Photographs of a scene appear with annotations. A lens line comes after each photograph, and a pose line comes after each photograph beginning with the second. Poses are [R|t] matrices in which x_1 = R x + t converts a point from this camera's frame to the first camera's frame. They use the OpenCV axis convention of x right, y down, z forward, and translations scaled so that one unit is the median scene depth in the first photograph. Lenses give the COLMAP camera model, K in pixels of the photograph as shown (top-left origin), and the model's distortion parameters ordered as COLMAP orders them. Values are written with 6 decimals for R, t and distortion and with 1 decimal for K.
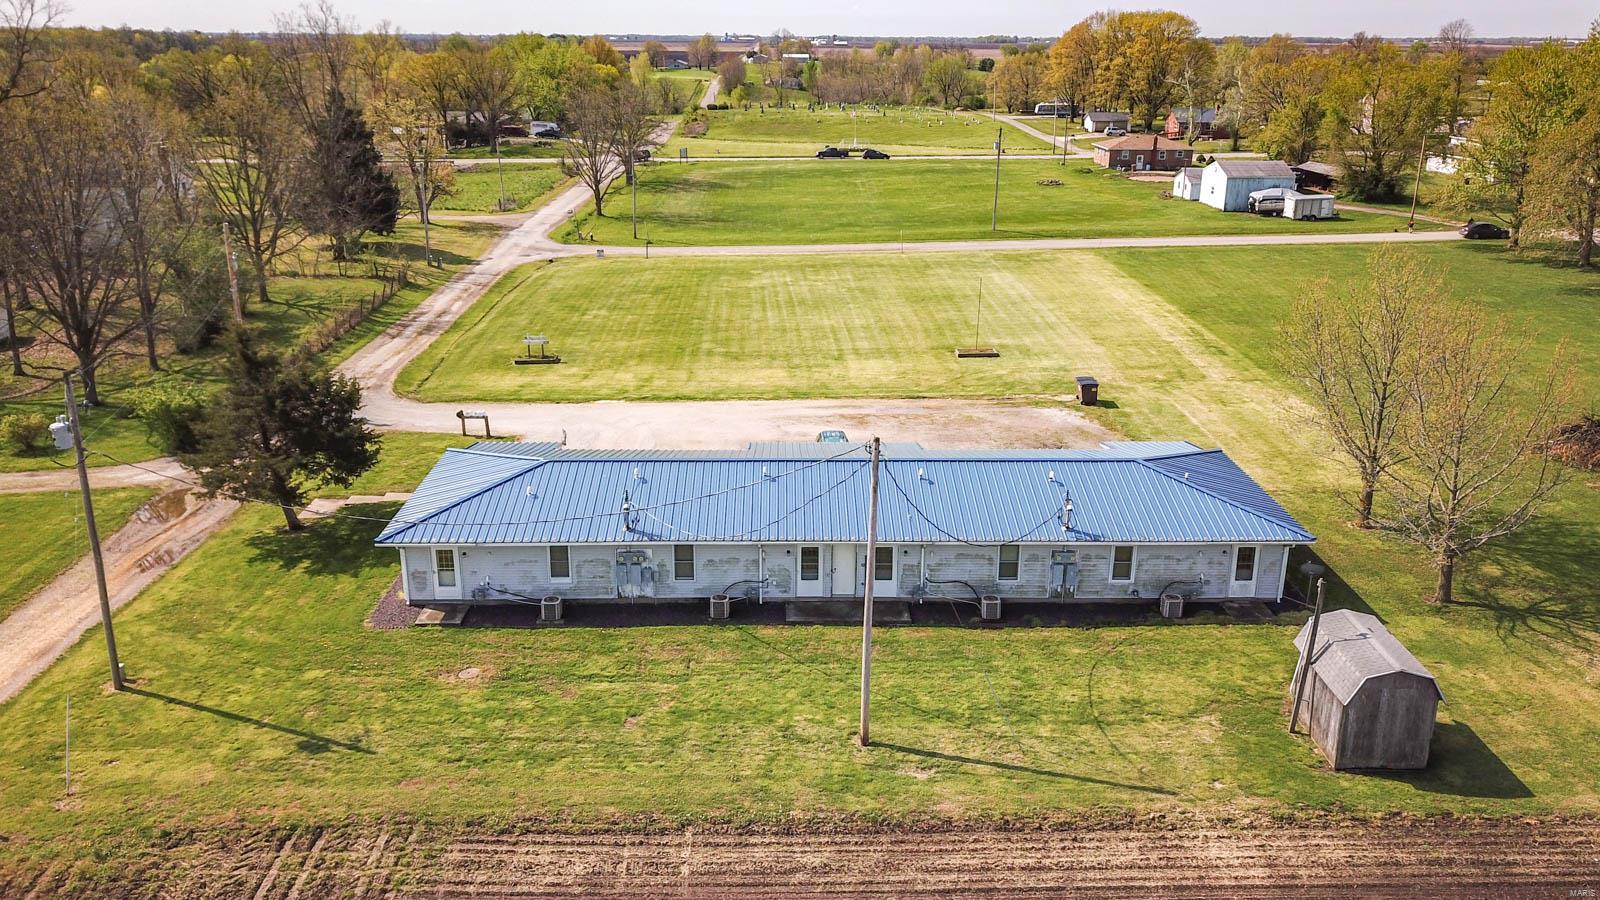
lens RADIAL K [[1237.7, 0, 800.0], [0, 1237.7, 450.0], [0, 0, 1]] dist [0.012823, -0.004297]
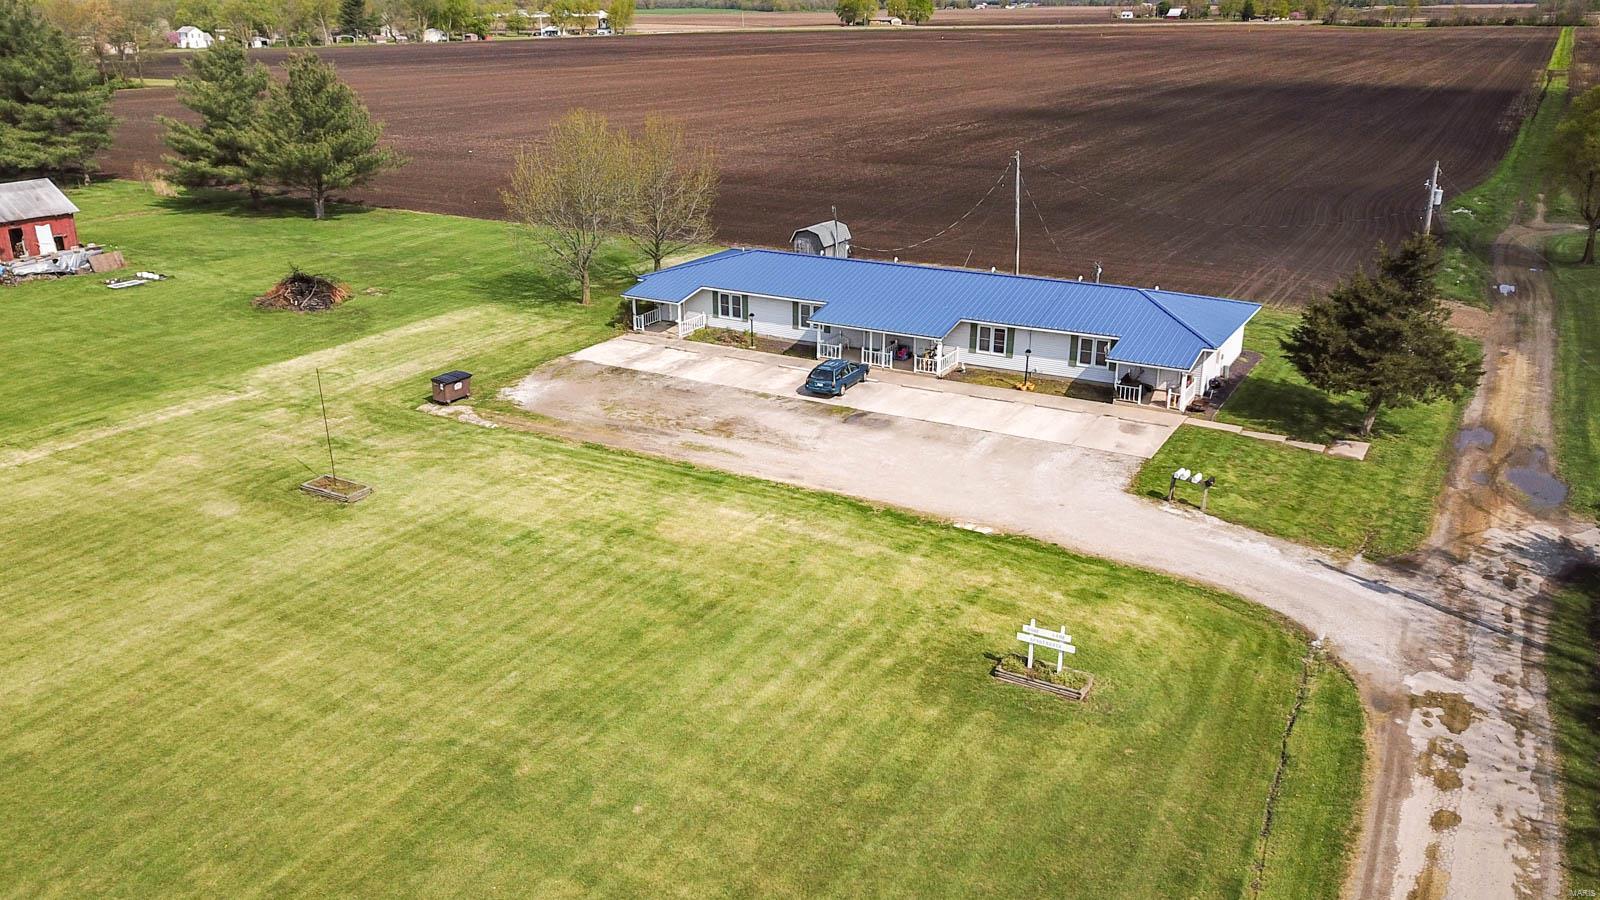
lens RADIAL K [[1282.5, 0, 800.0], [0, 1282.5, 450.0], [0, 0, 1]] dist [0.051547, -0.073385]
pose [[-0.862403, -0.174657, 0.475139, -0.611663], [0.153630, 0.804029, 0.574400, -0.745575], [-0.482348, 0.568360, -0.666564, 2.331514]]
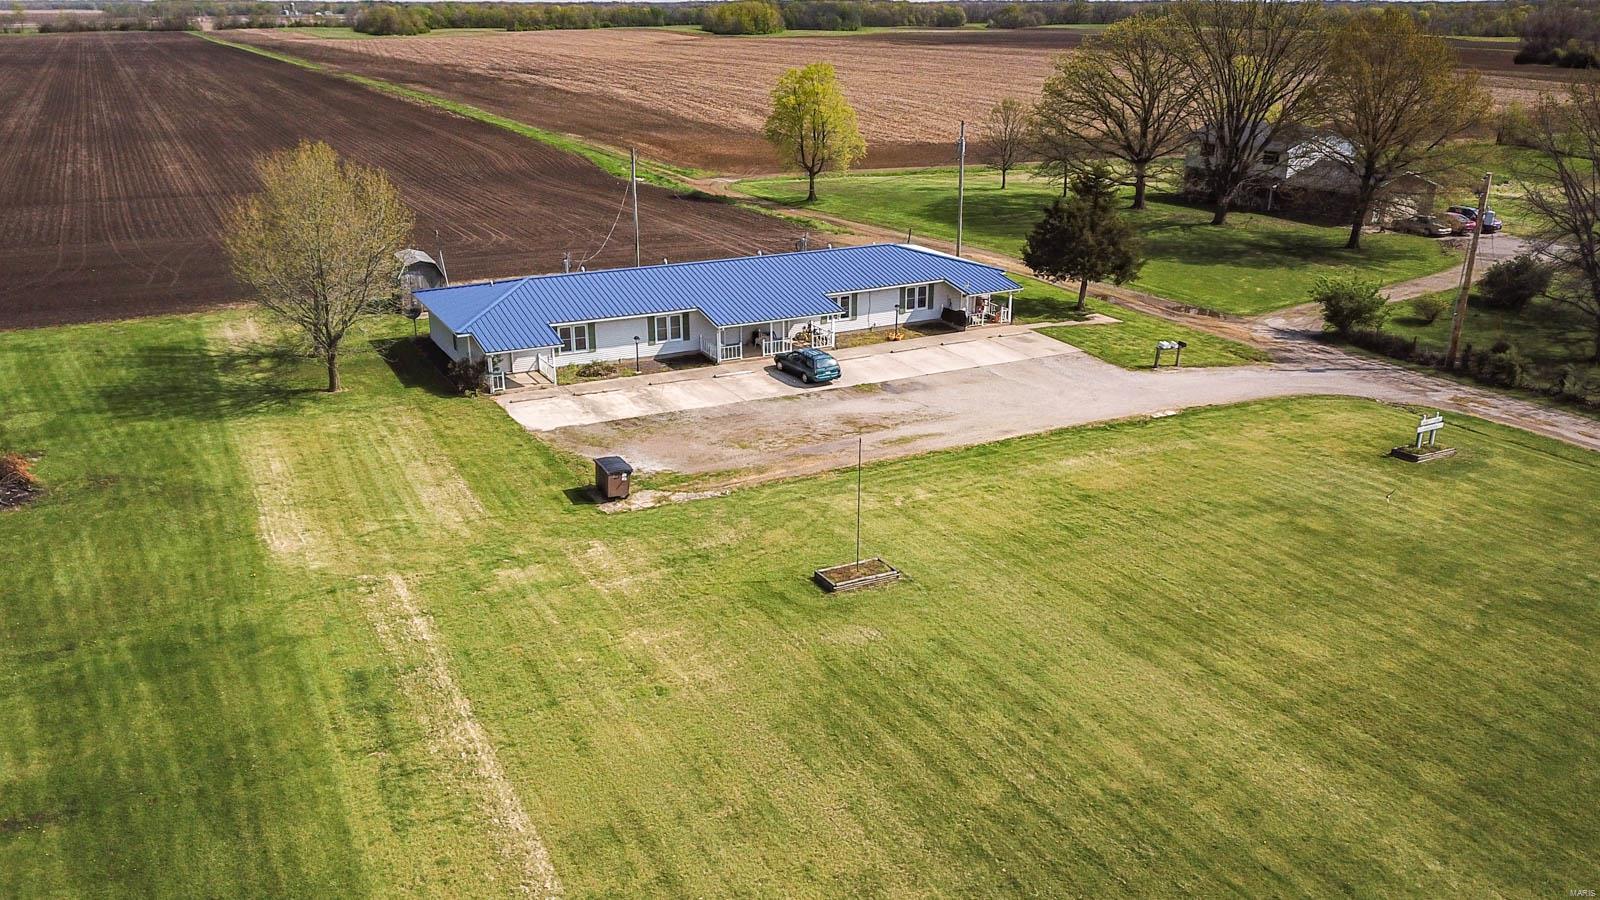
lens RADIAL K [[1251.7, 0, 800.0], [0, 1251.7, 450.0], [0, 0, 1]] dist [0.045491, -0.062320]
pose [[-0.890639, 0.144246, -0.431226, 0.679634], [-0.150616, 0.801229, 0.579092, -0.744714], [0.429042, 0.580711, -0.691880, 2.369661]]
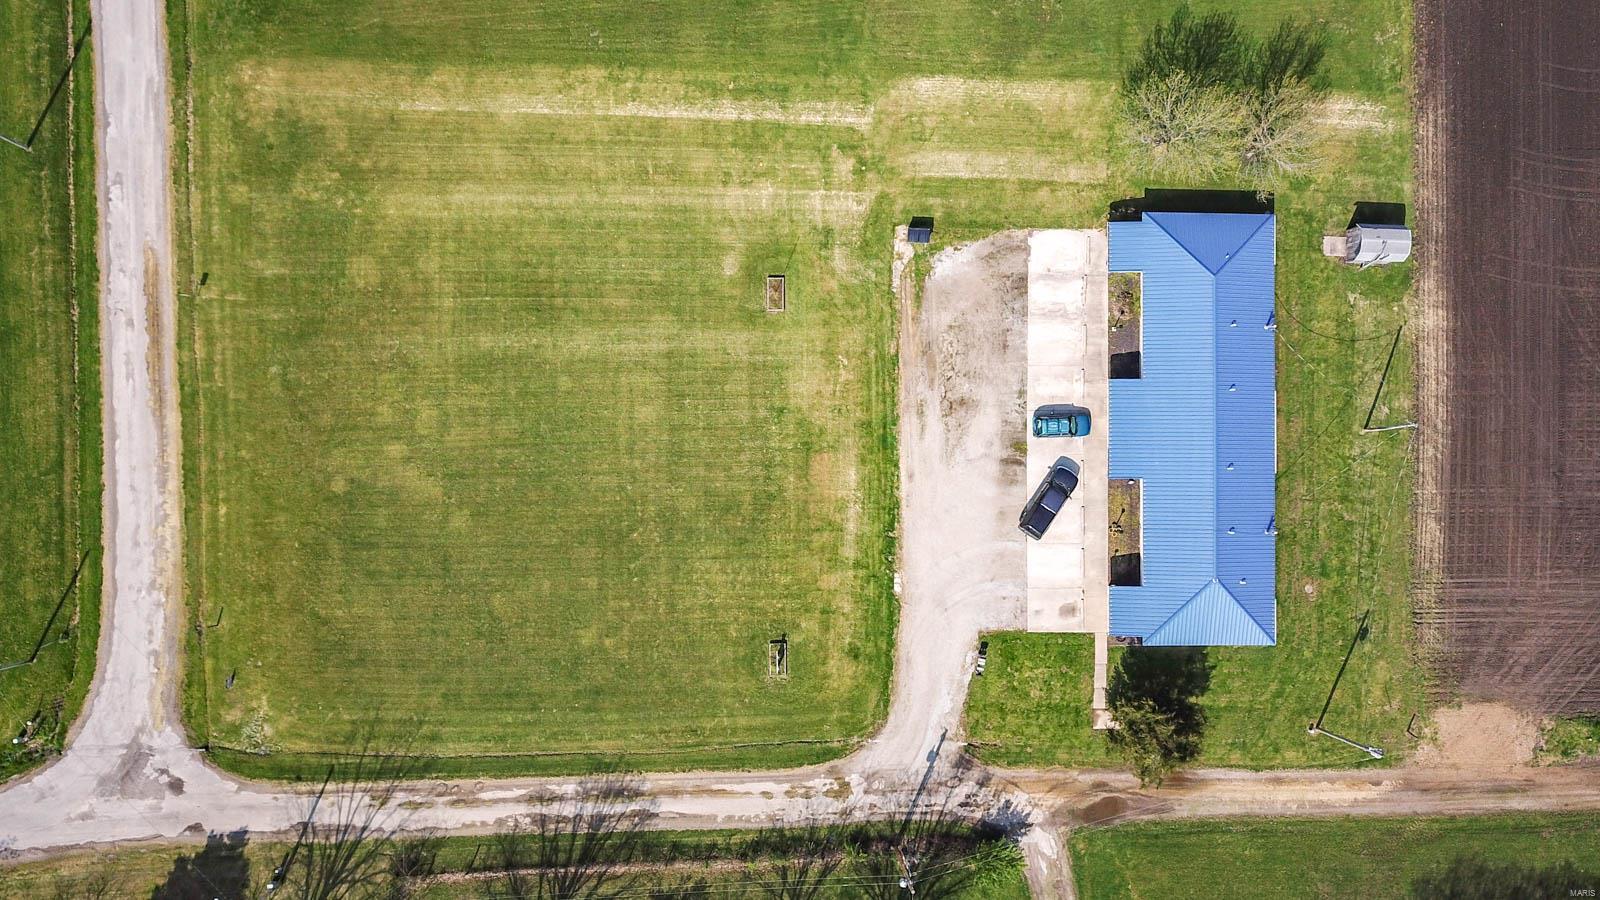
lens RADIAL K [[1237.7, 0, 800.0], [0, 1237.7, 450.0], [0, 0, 1]] dist [0.012823, -0.004297]
pose [[0.019624, -0.999789, 0.006075, -0.025956], [0.275775, 0.011253, 0.961156, -2.185991], [-0.961022, -0.017187, 0.275938, 1.164489]]
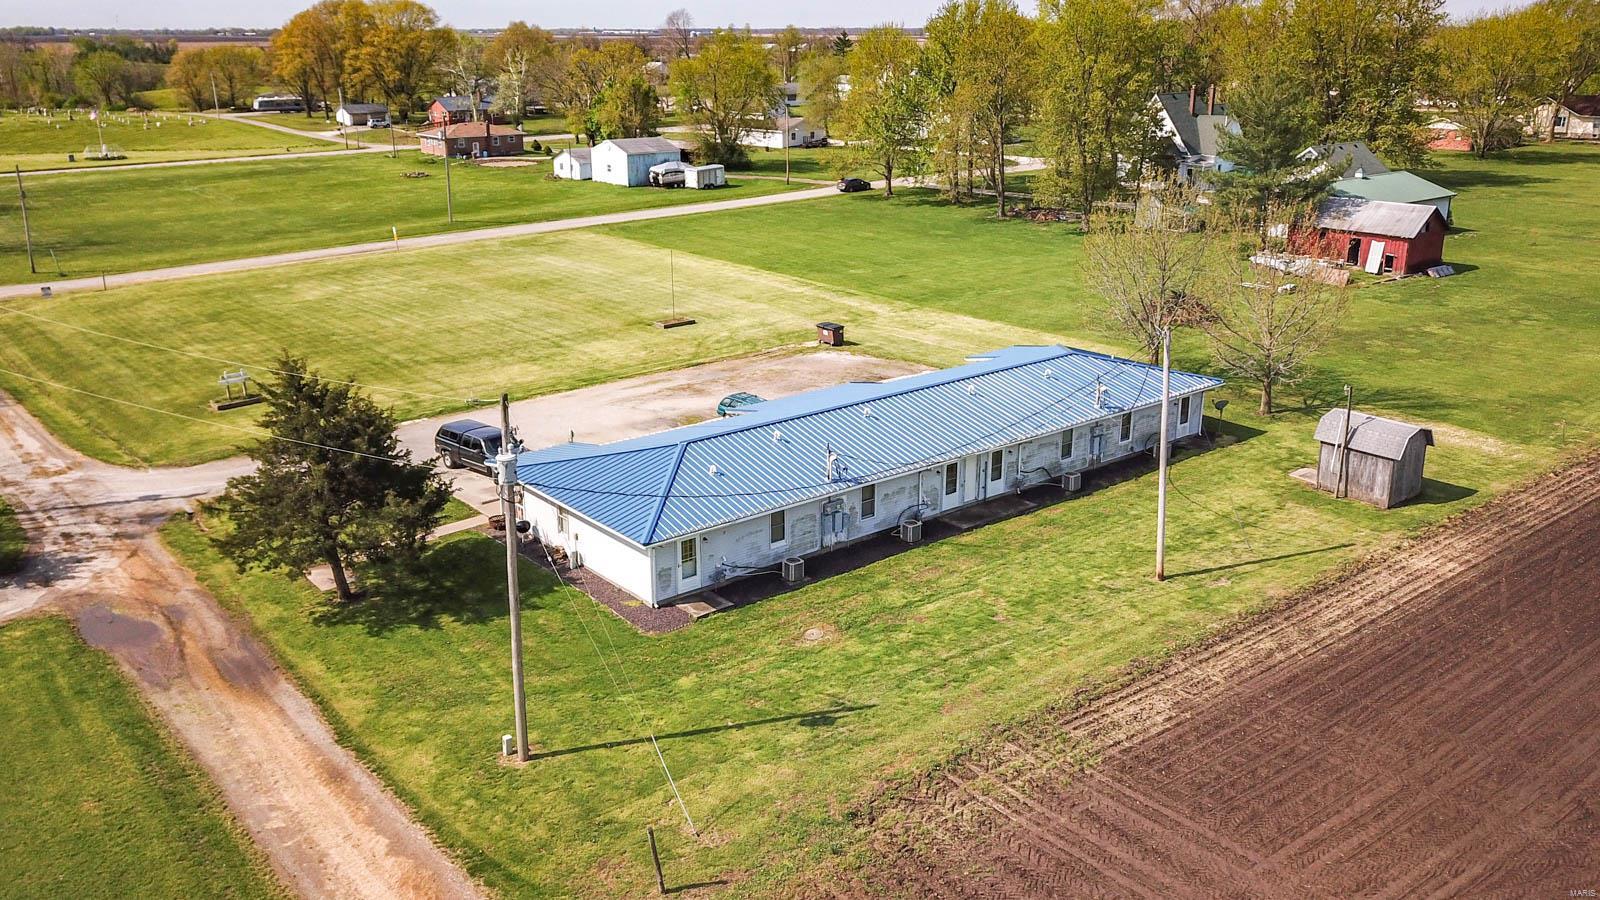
lens RADIAL K [[1300.2, 0, 800.0], [0, 1300.2, 450.0], [0, 0, 1]] dist [0.034023, -0.073814]
pose [[0.785098, -0.194214, 0.588134, -0.785642], [0.198984, 0.978318, 0.057437, -0.028477], [-0.586537, 0.071935, 0.806721, 0.125218]]
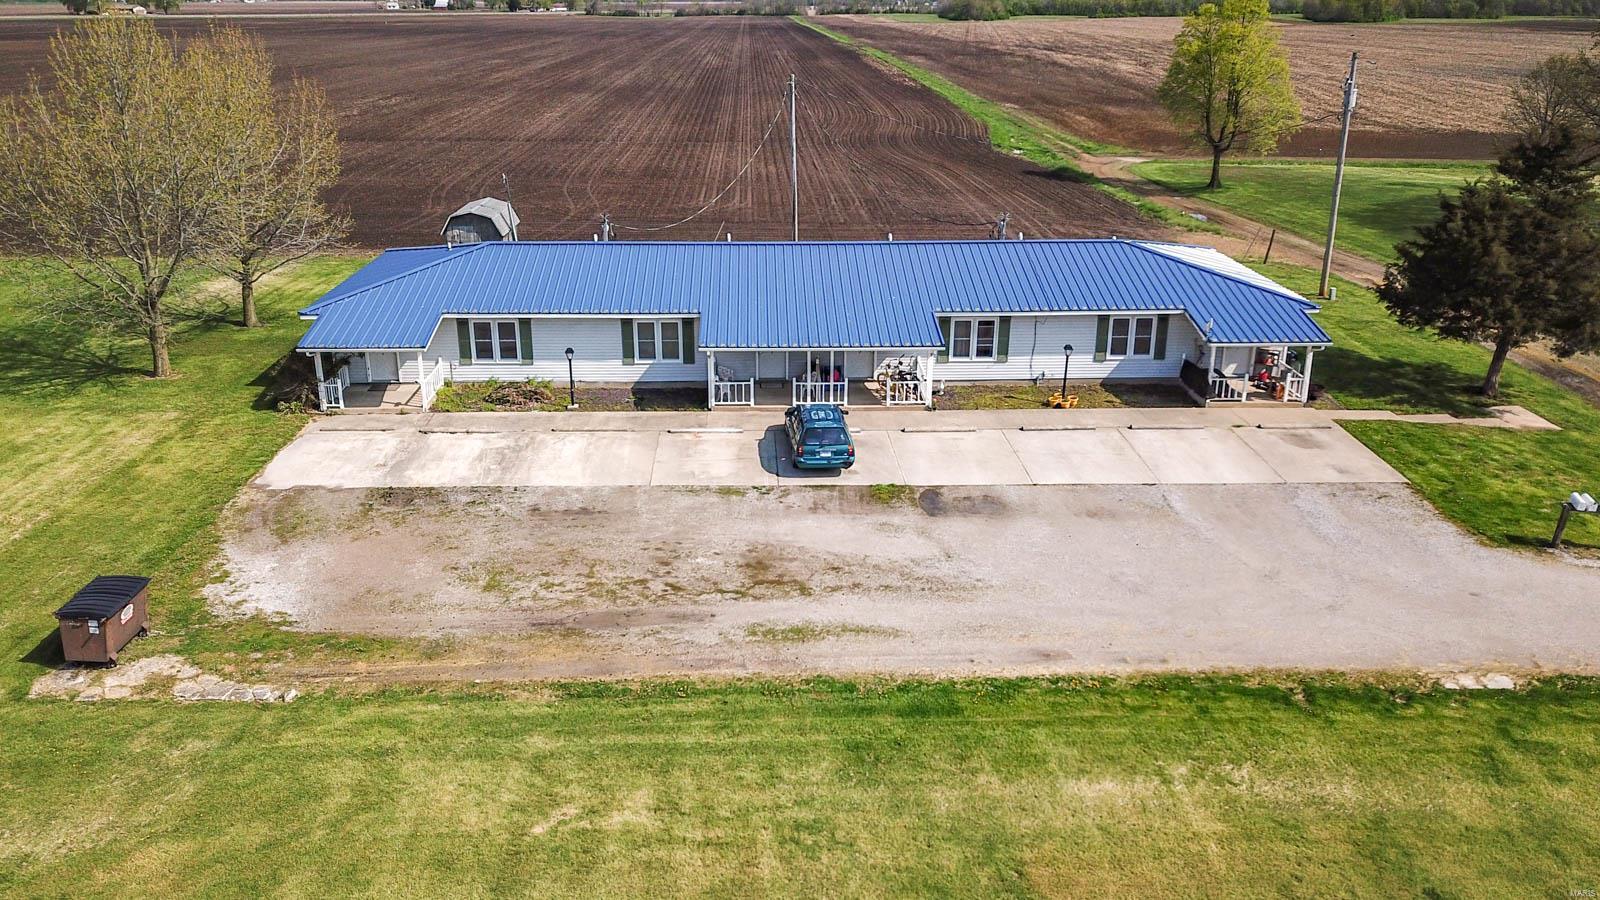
lens RADIAL K [[1257.9, 0, 800.0], [0, 1257.9, 450.0], [0, 0, 1]] dist [0.002232, 0.011255]
pose [[-0.999720, -0.002598, -0.023531, 0.069054], [-0.016599, 0.785640, 0.618461, -0.481753], [0.016880, 0.618678, -0.785463, 1.960404]]
